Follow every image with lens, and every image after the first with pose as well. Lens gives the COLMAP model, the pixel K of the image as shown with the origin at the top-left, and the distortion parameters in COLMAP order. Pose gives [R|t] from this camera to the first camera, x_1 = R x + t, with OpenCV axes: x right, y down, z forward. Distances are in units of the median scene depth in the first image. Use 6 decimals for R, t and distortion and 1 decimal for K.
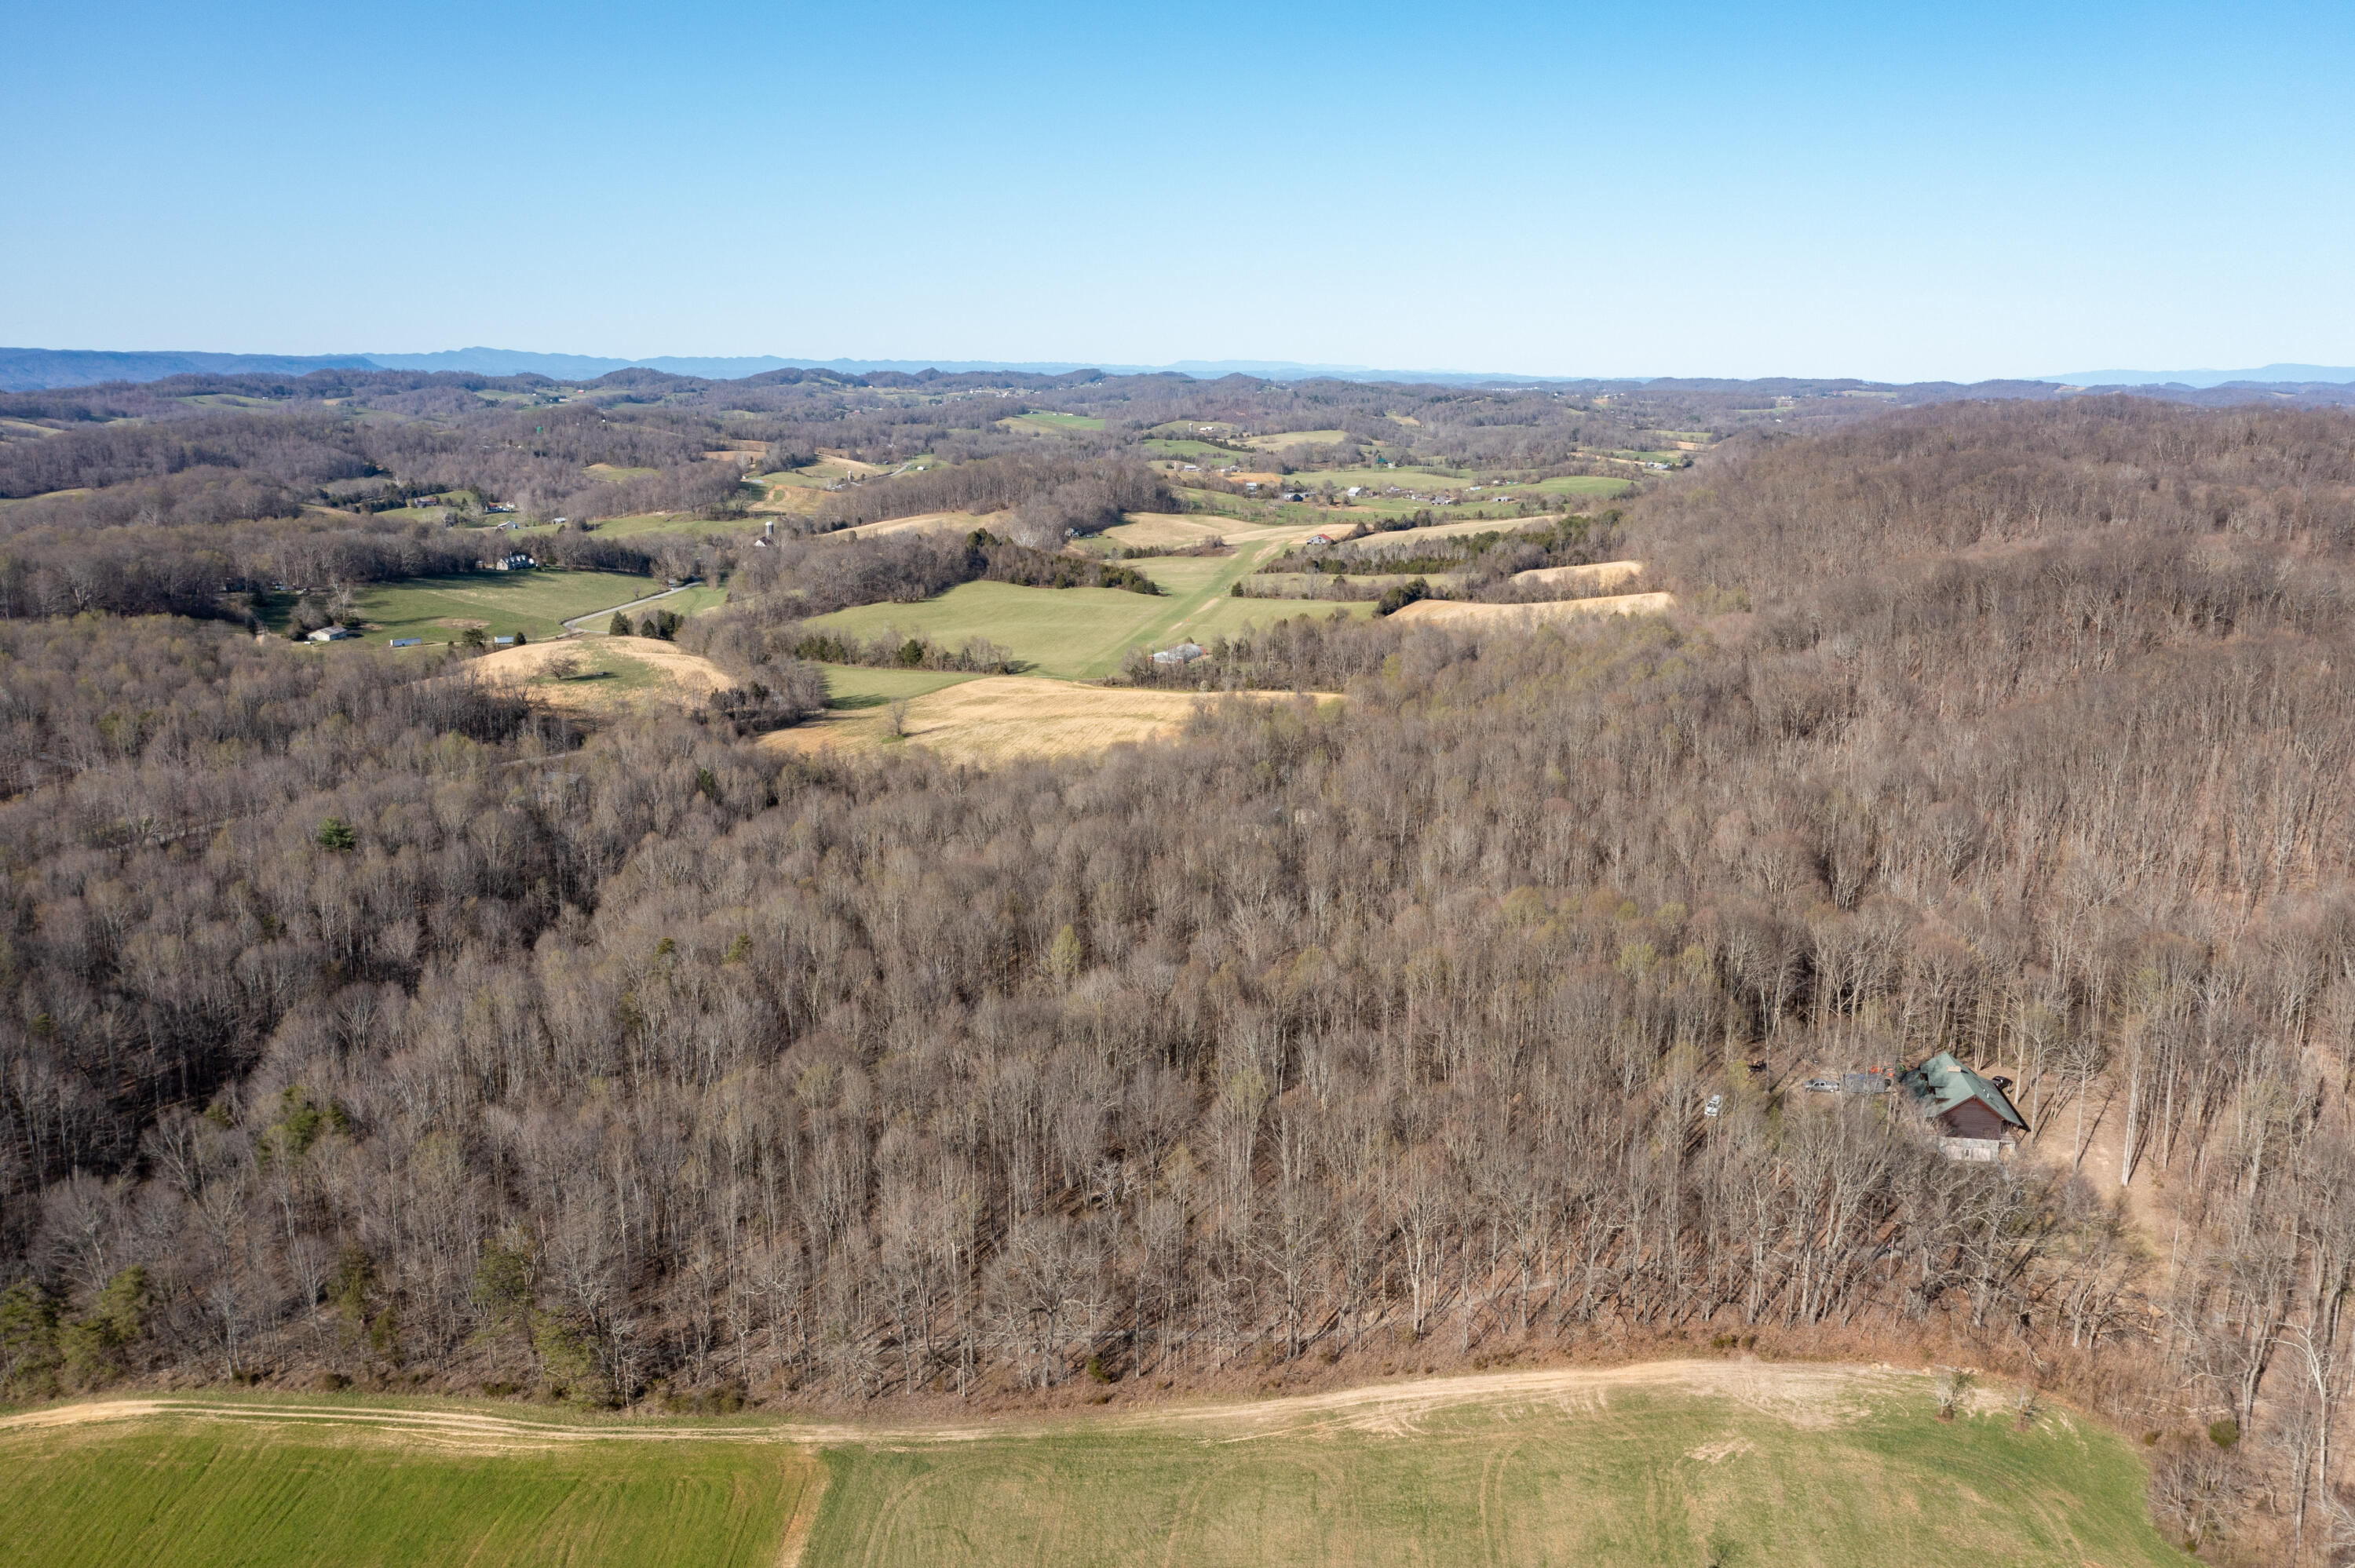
lens RADIAL K [[1879.9, 0, 1179.9], [0, 1879.9, 785.4], [0, 0, 1]] dist [-0.000555, 0.012189]
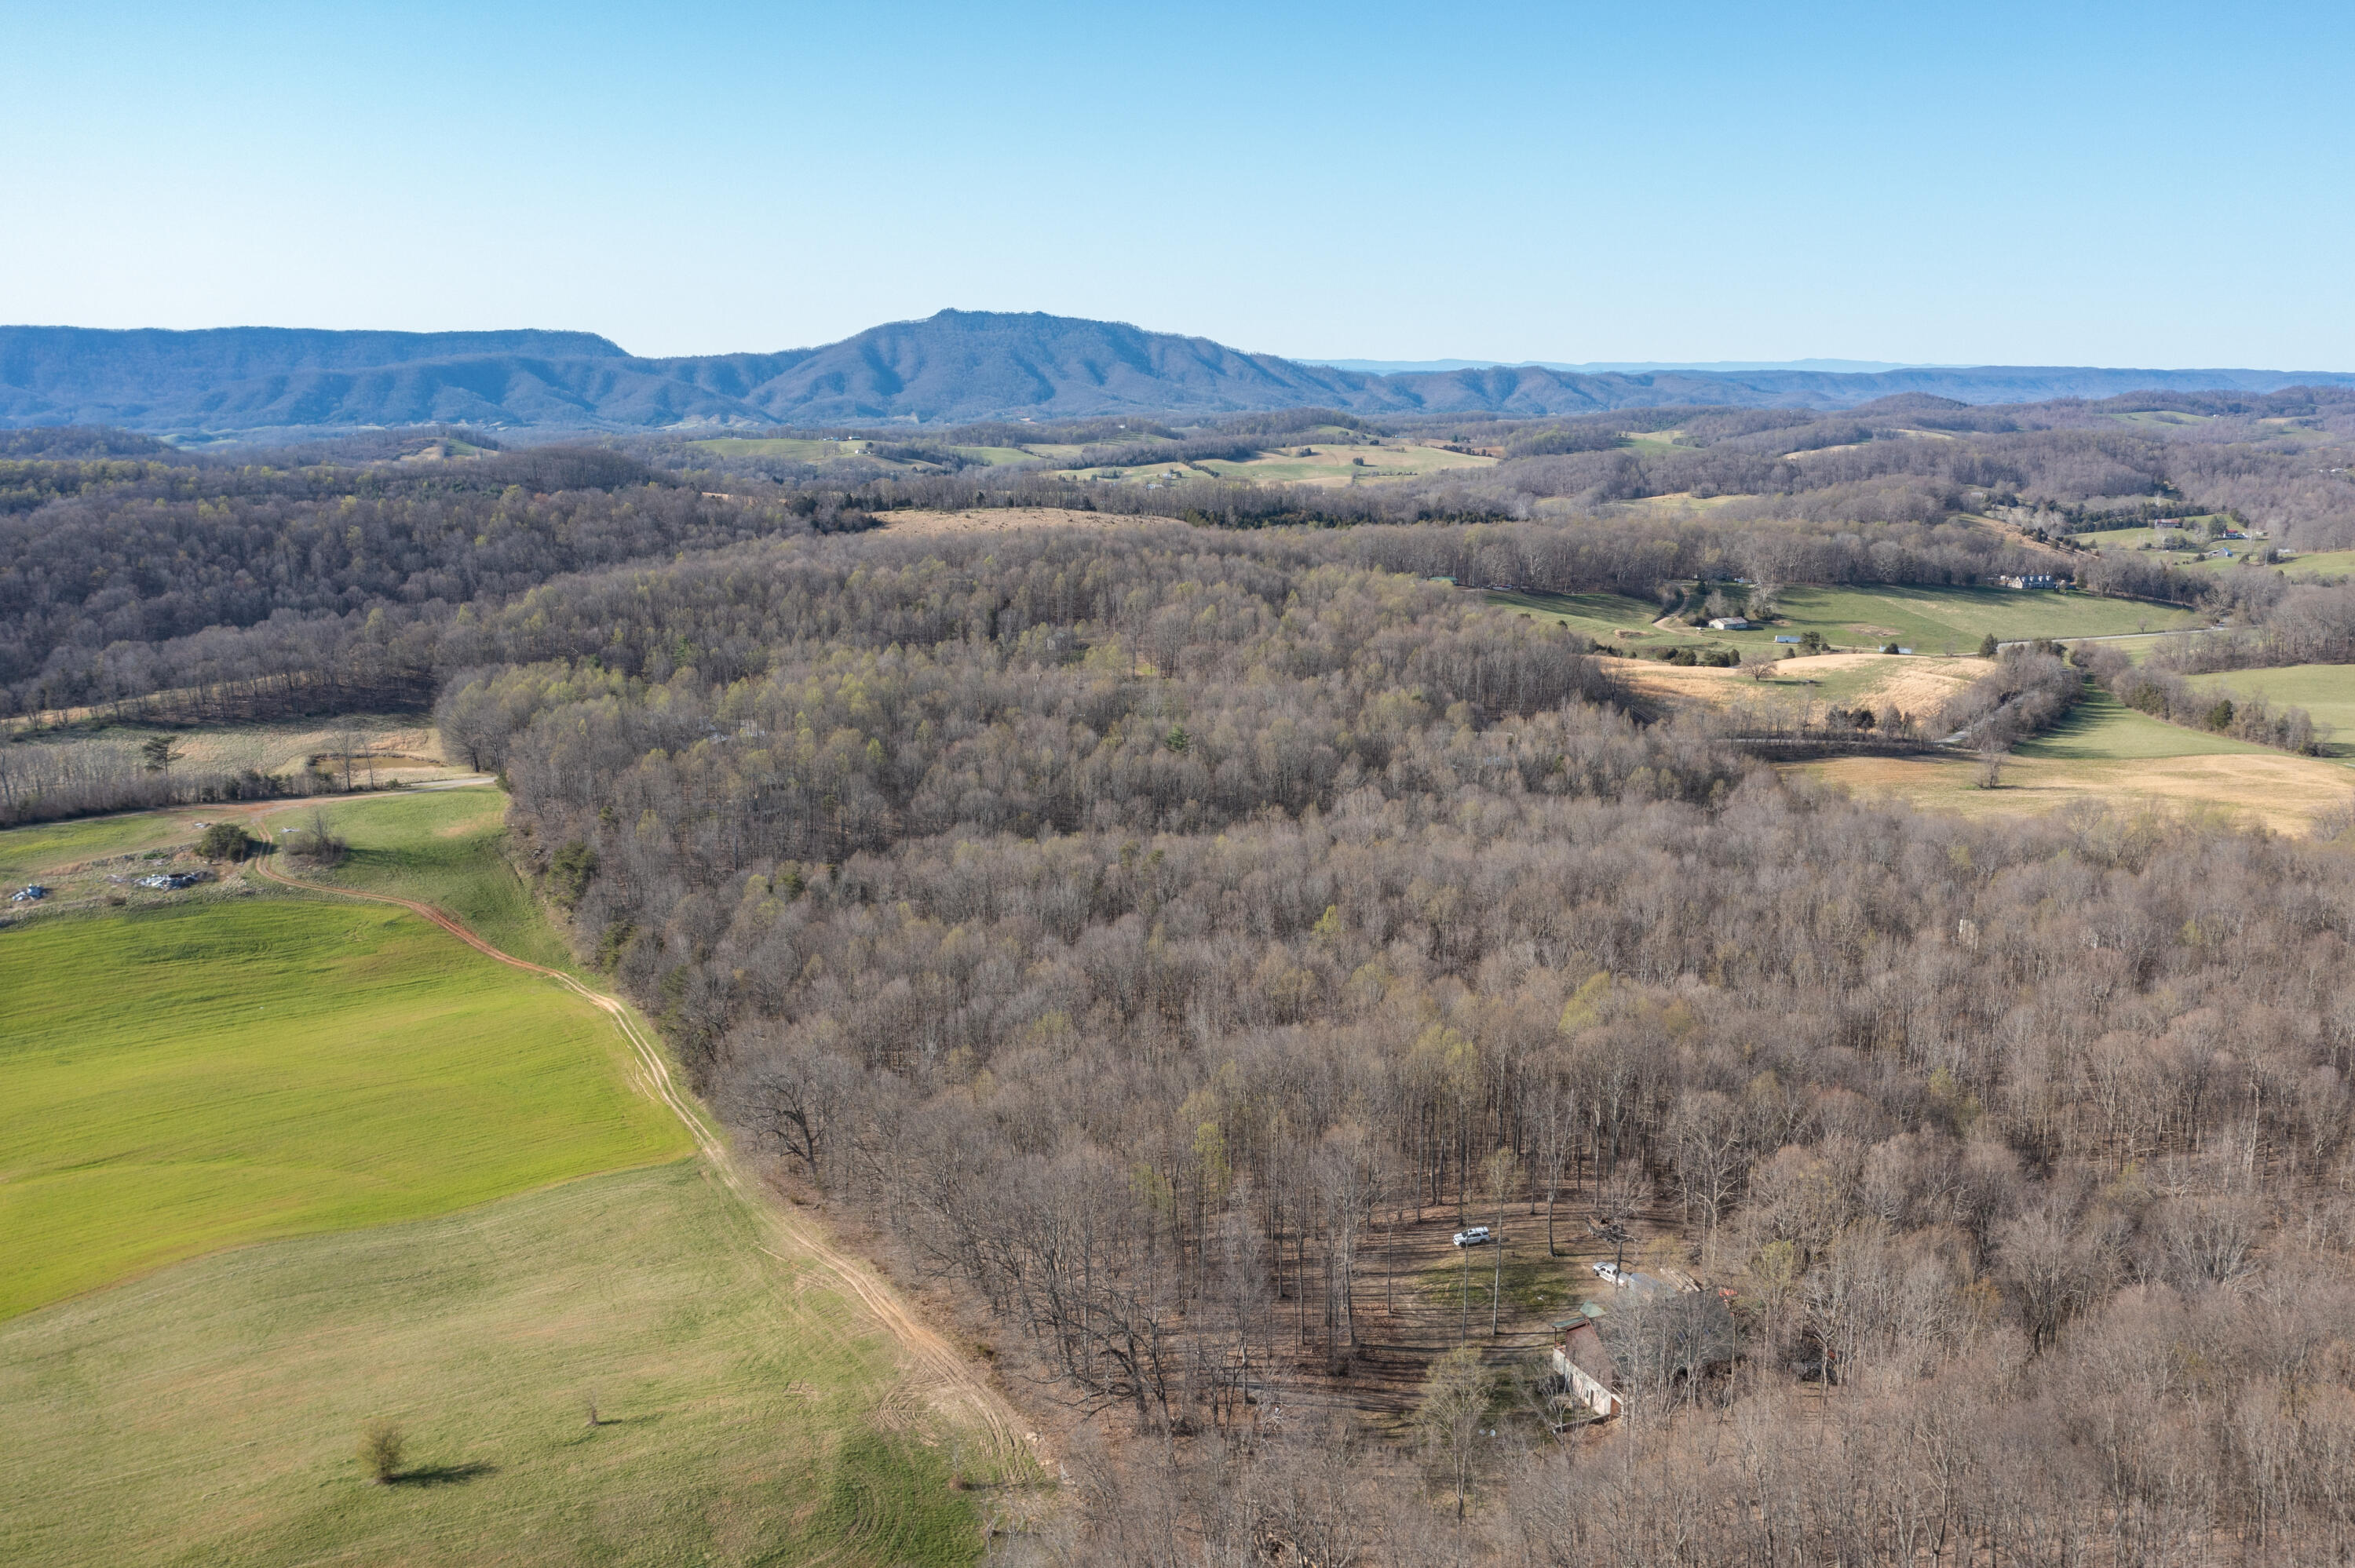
lens RADIAL K [[1879.9, 0, 1171.4], [0, 1879.9, 786.9], [0, 0, 1]] dist [-0.000555, 0.012189]
pose [[0.545175, 0.177558, -0.819303, 0.226511], [-0.184415, 0.978774, 0.089406, -0.020504], [0.817787, 0.102350, 0.566347, 0.101415]]
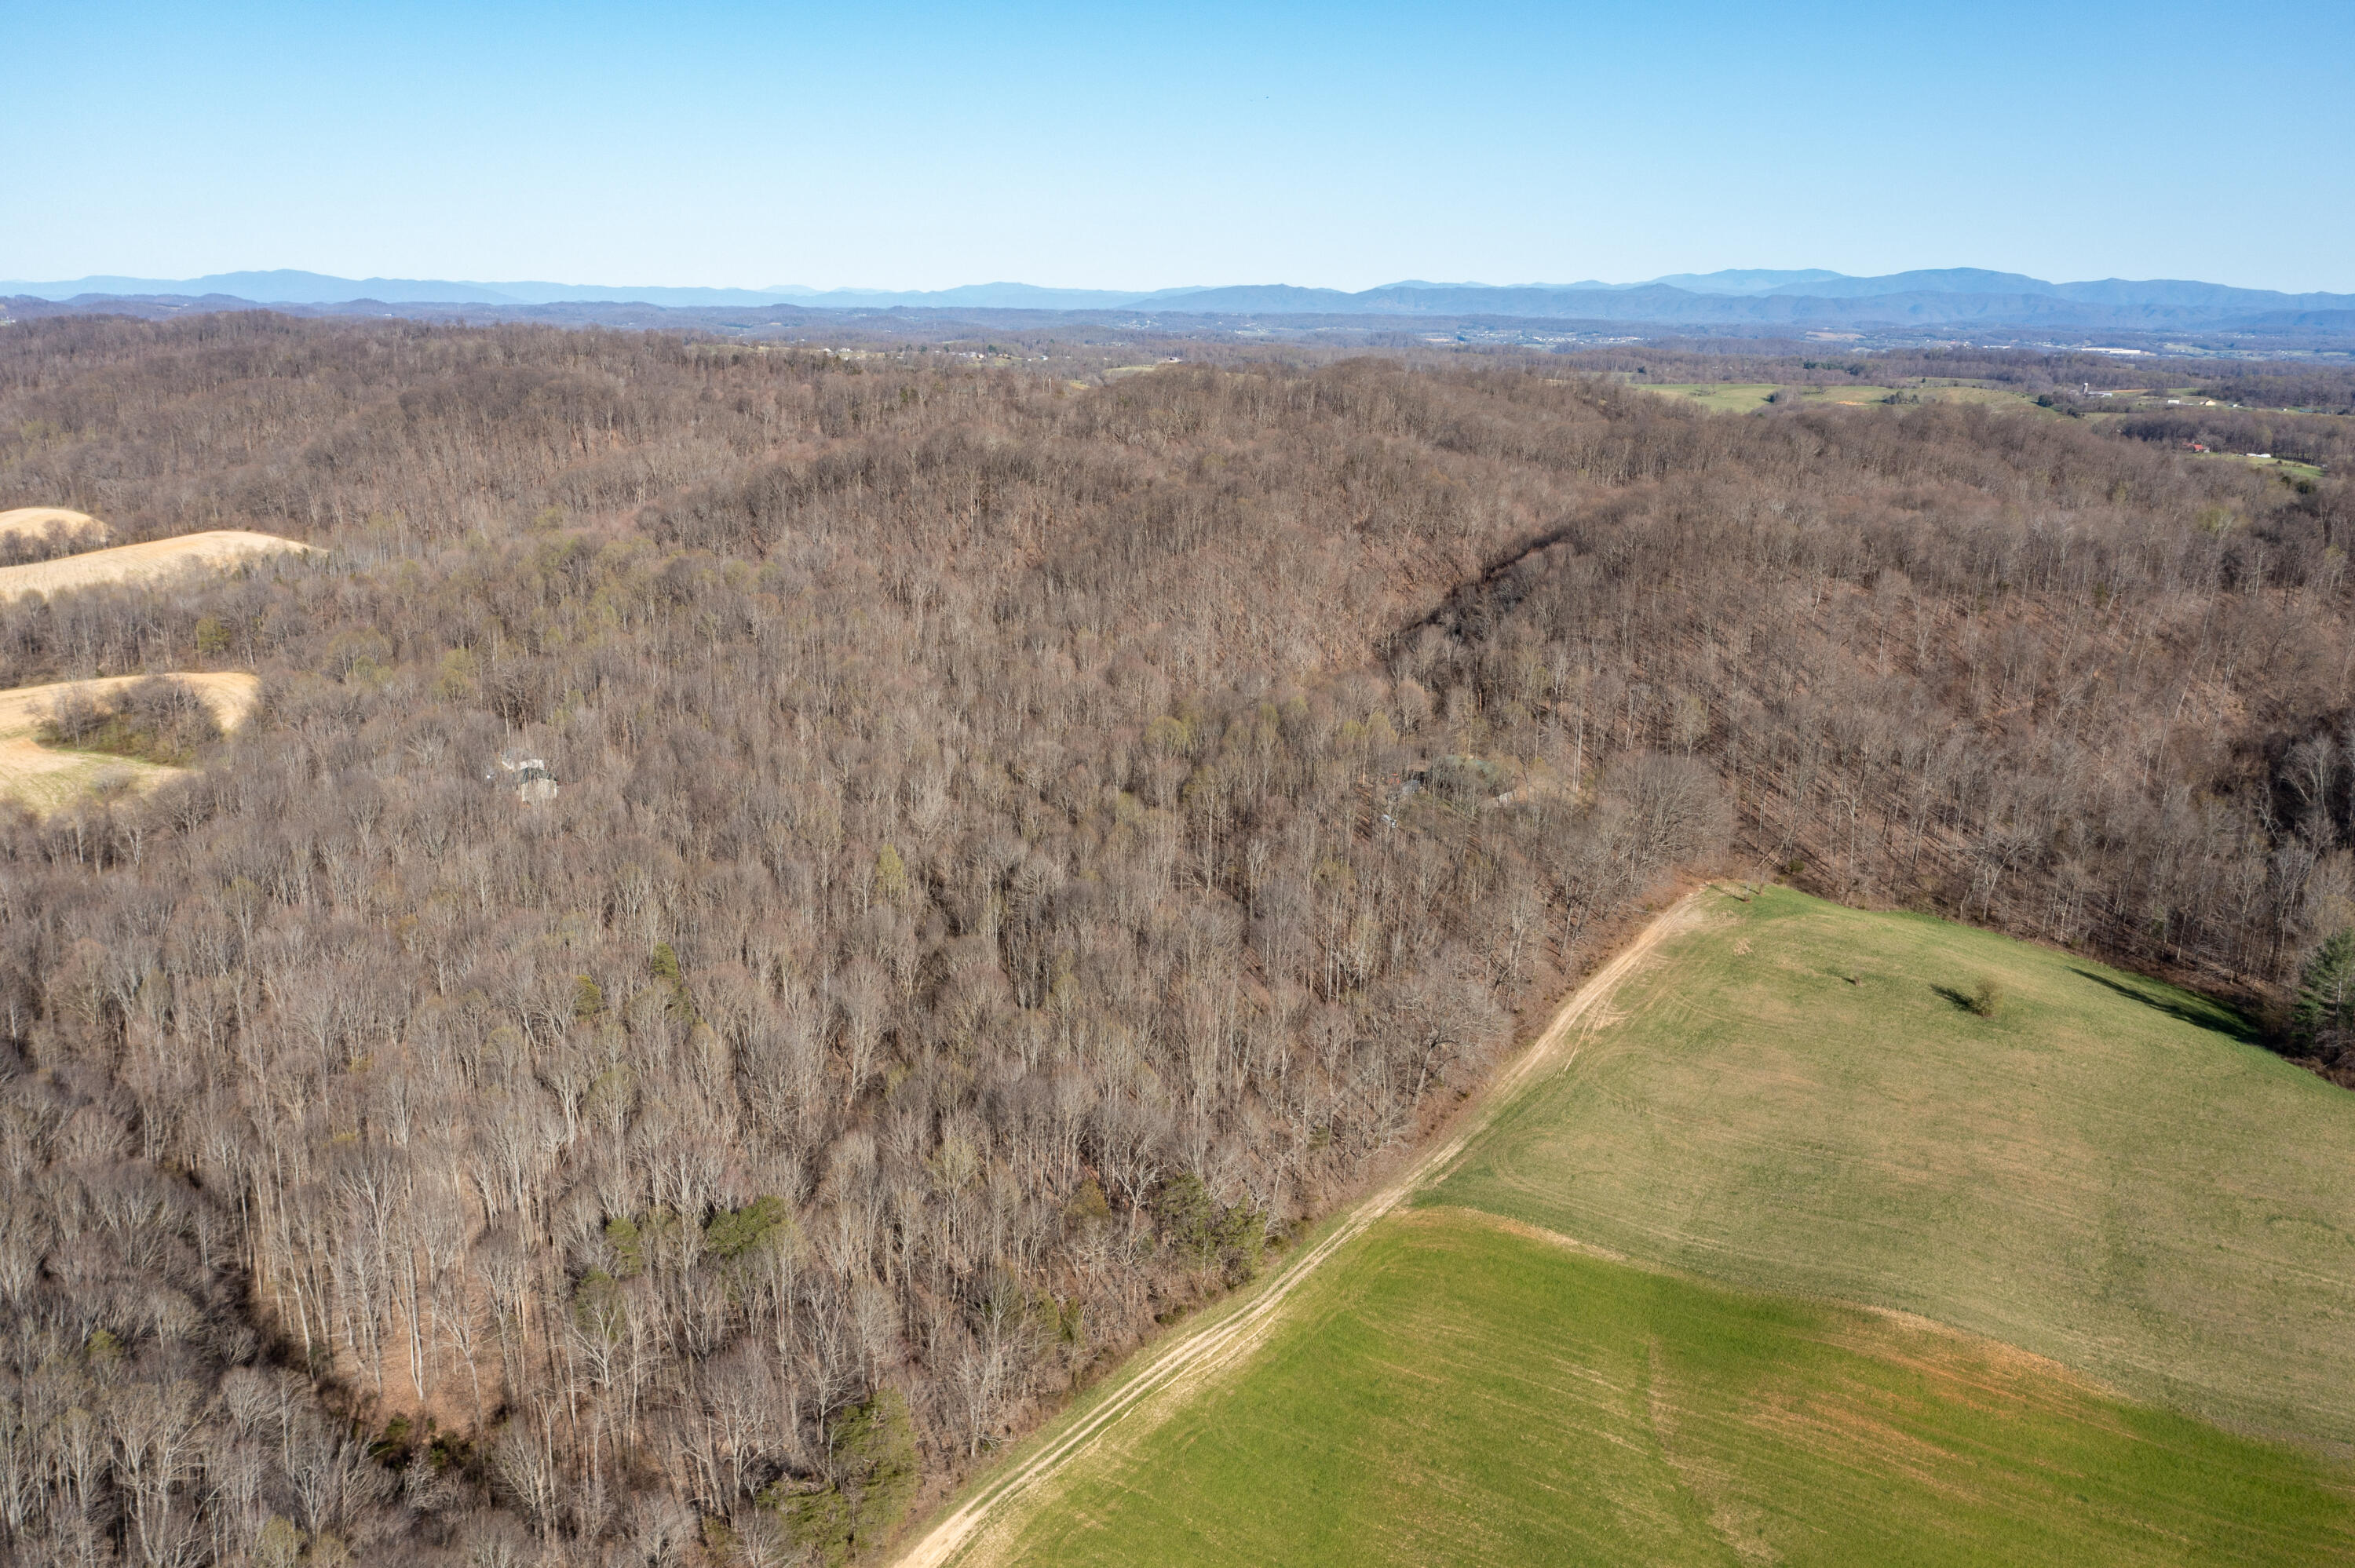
lens RADIAL K [[1879.9, 0, 1181.4], [0, 1879.9, 774.0], [0, 0, 1]] dist [-0.000555, 0.012189]
pose [[0.509731, -0.212564, 0.833661, -0.256659], [0.180765, 0.973828, 0.137777, -0.023703], [-0.841129, 0.080467, 0.534814, 0.095055]]
